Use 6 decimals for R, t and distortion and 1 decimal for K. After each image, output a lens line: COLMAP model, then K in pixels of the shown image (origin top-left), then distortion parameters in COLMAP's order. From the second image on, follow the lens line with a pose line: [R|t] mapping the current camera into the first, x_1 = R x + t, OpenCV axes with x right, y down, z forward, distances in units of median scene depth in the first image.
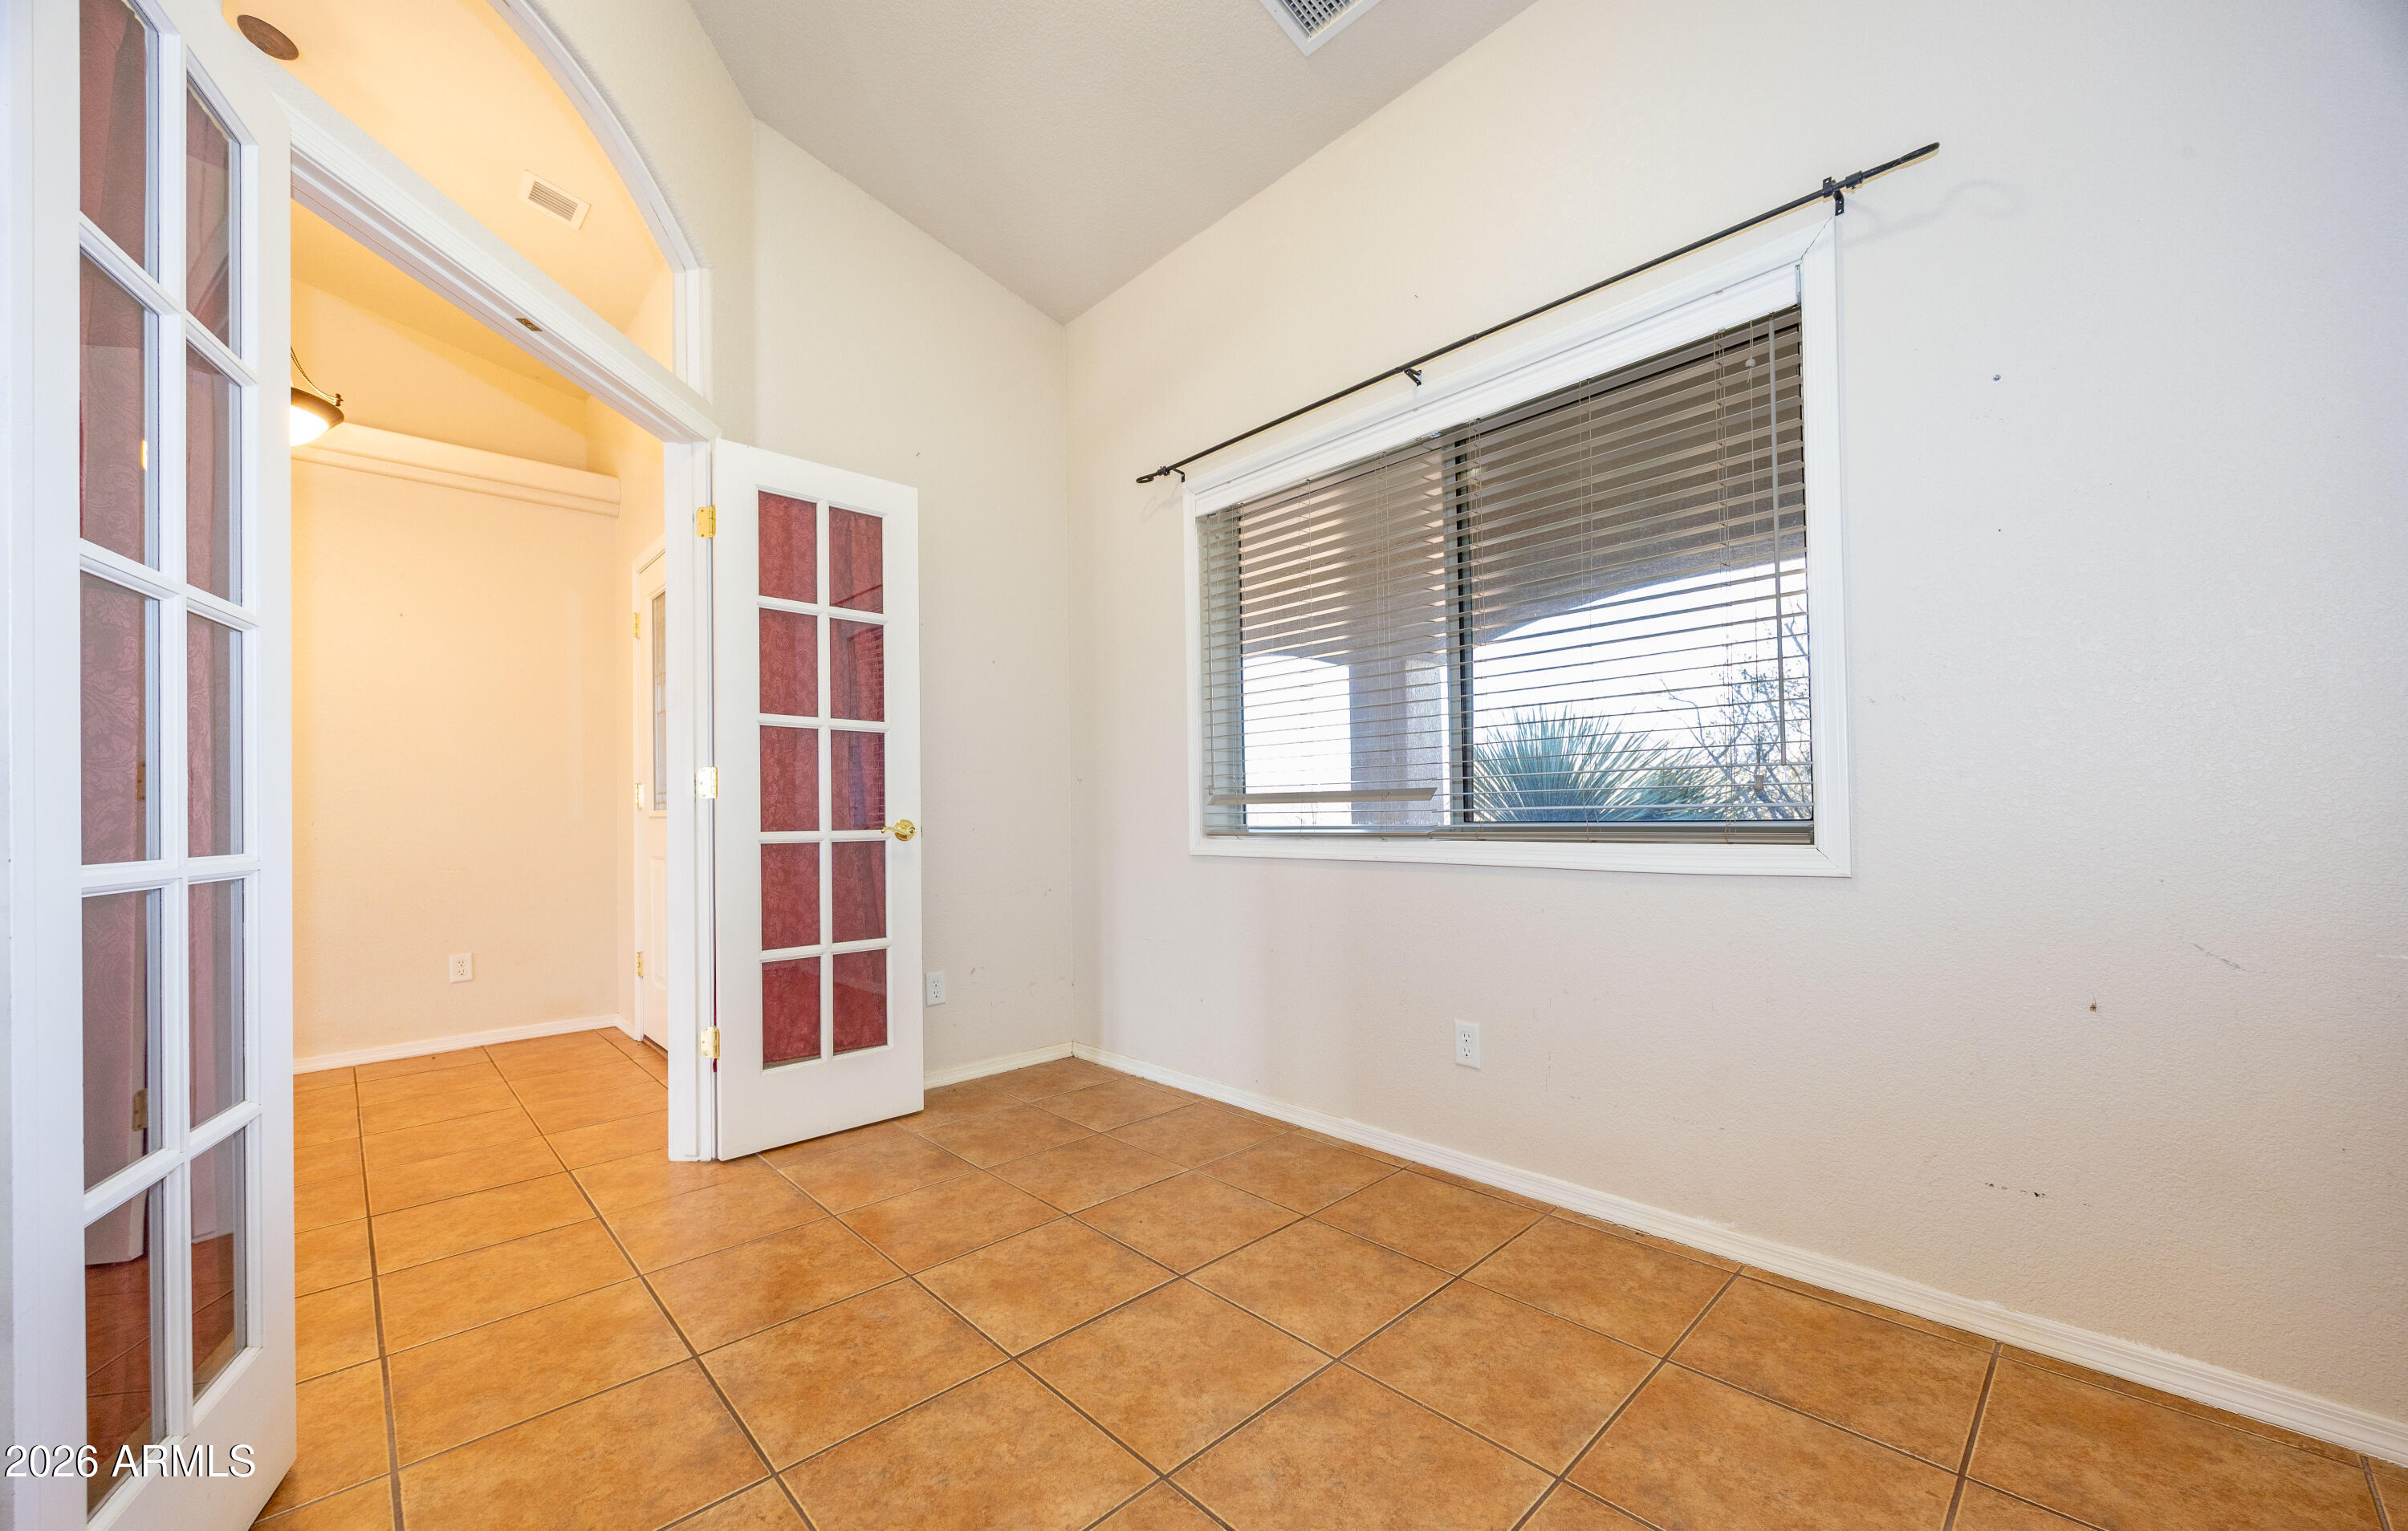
lens RADIAL K [[915.1, 0, 1208.4], [0, 915.1, 817.0], [0, 0, 1]] dist [-0.002690, -0.000028]
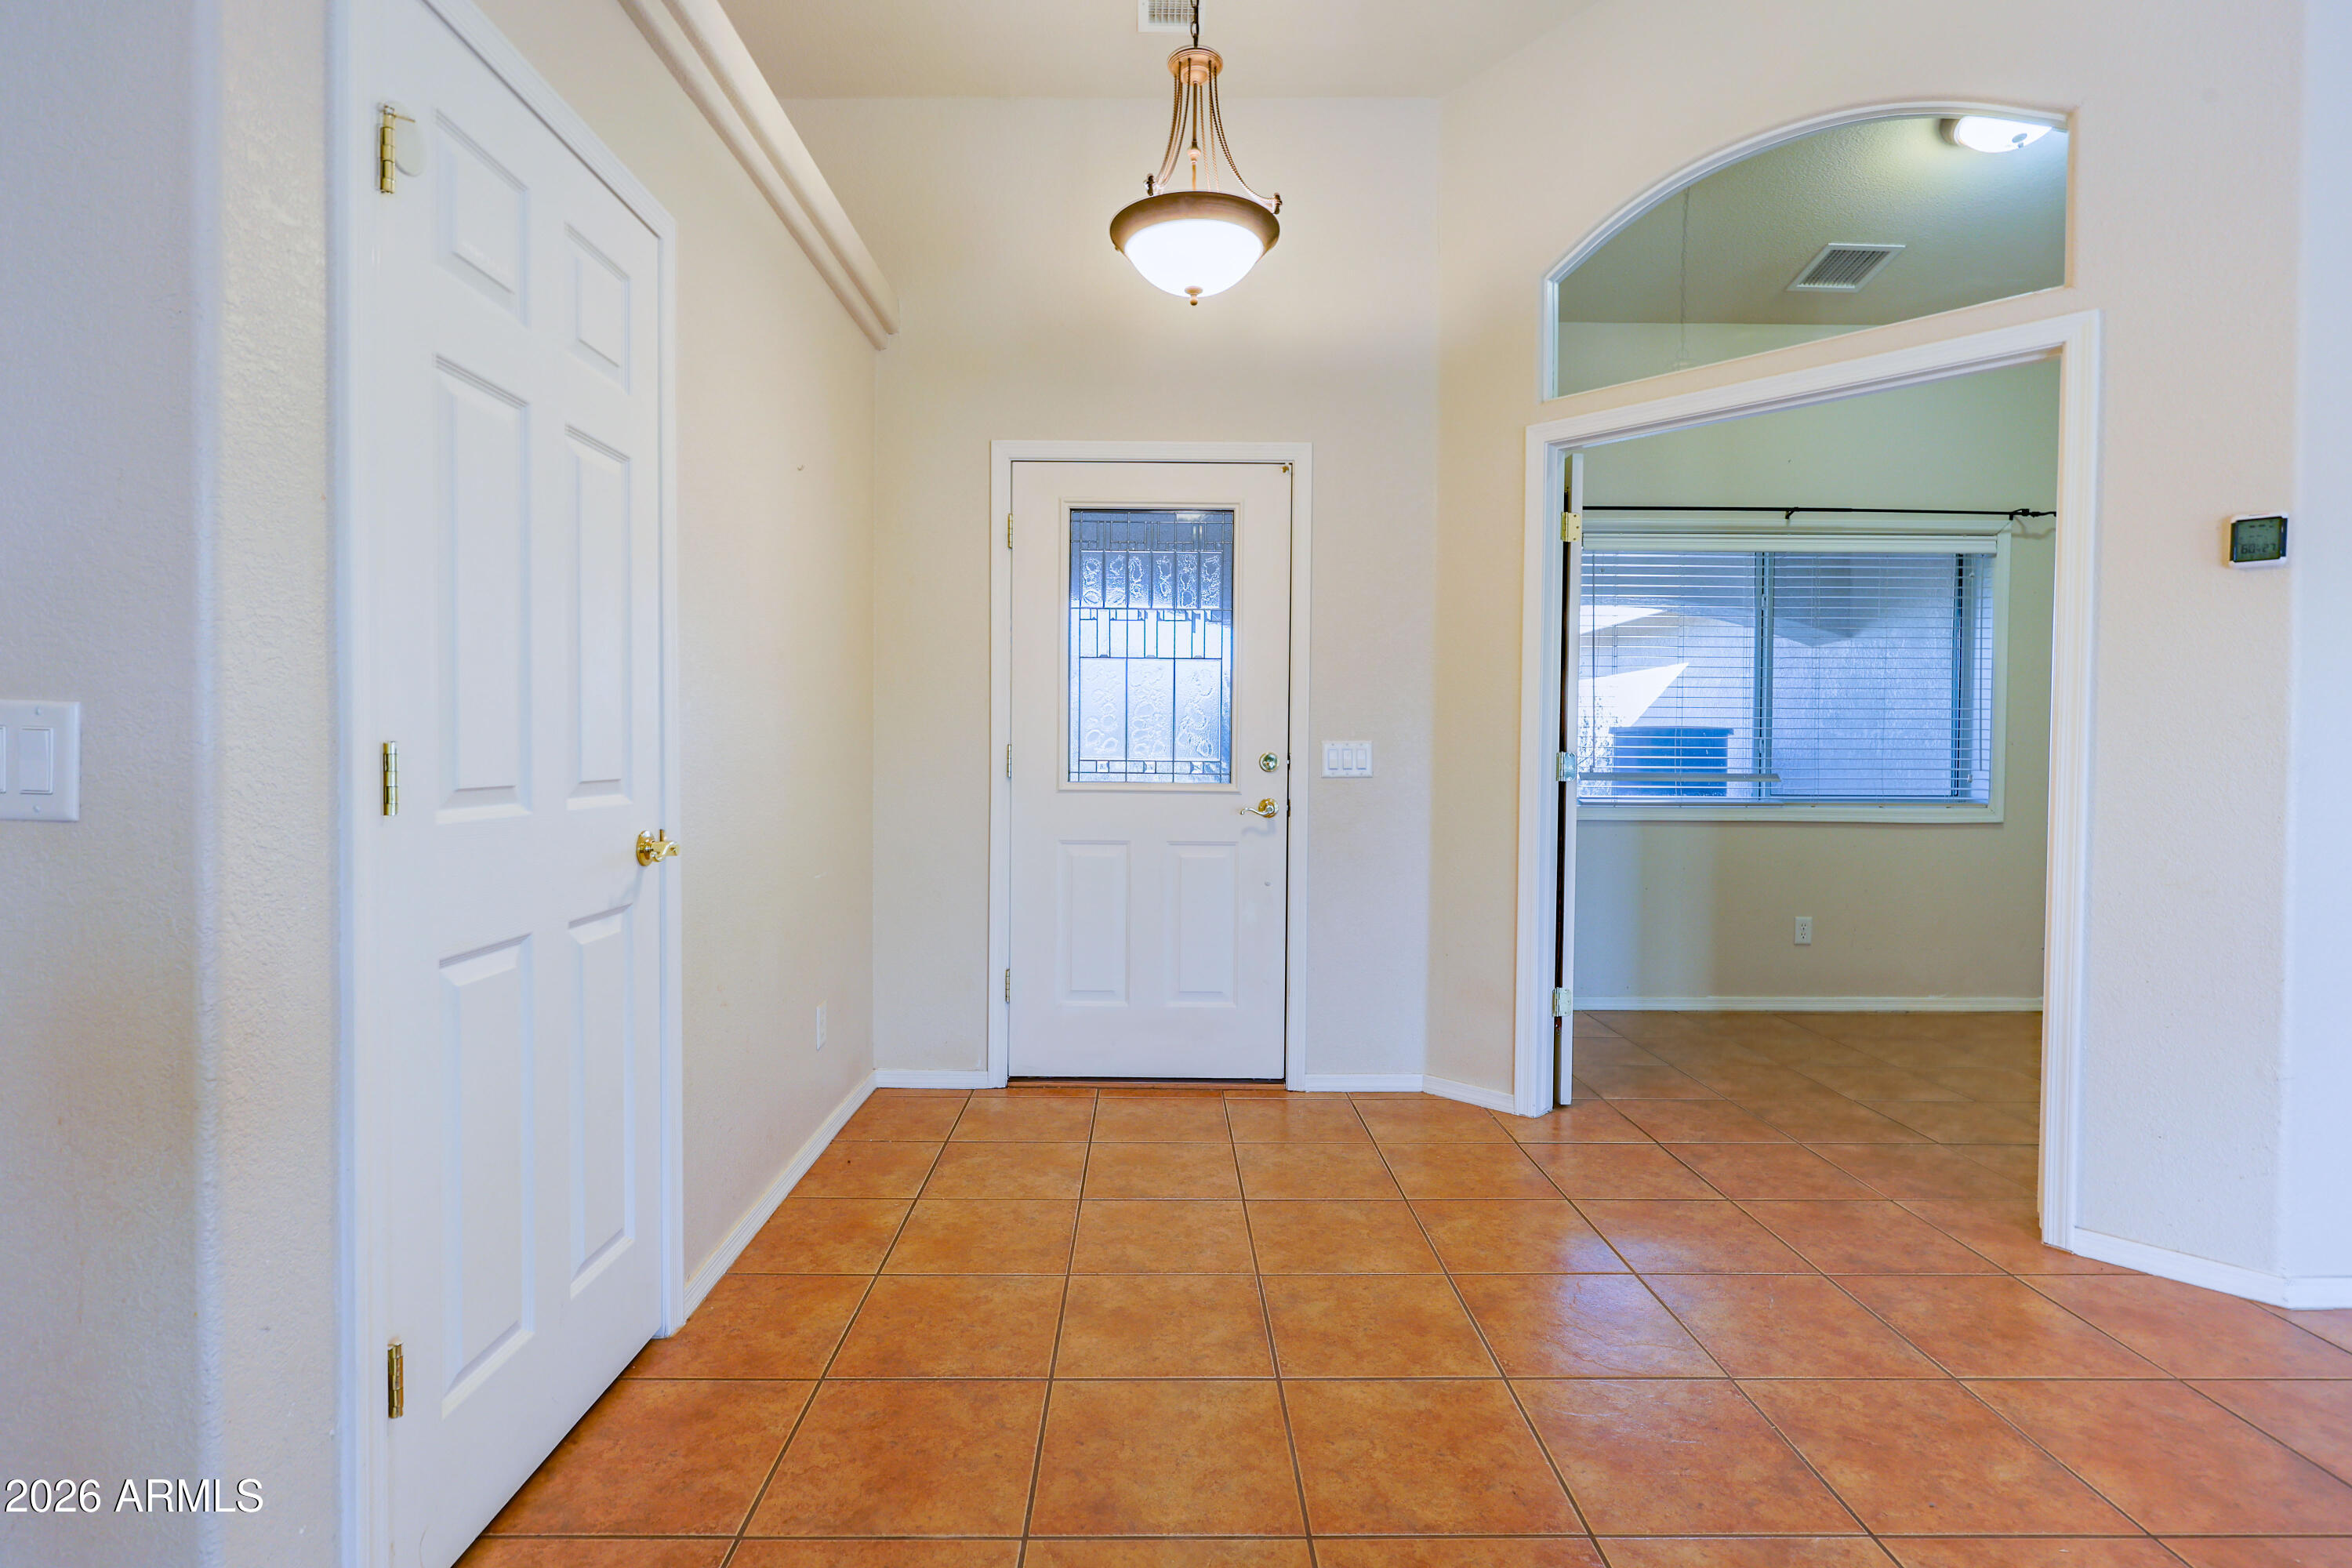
lens RADIAL K [[1137.7, 0, 1173.0], [0, 1137.7, 775.9], [0, 0, 1]] dist [0.002777, 0.000068]
pose [[0.687565, 0.000037, 0.726123, -2.158892], [-0.008459, 0.999933, 0.007959, -0.039222], [-0.726073, -0.011615, 0.687519, 0.455647]]
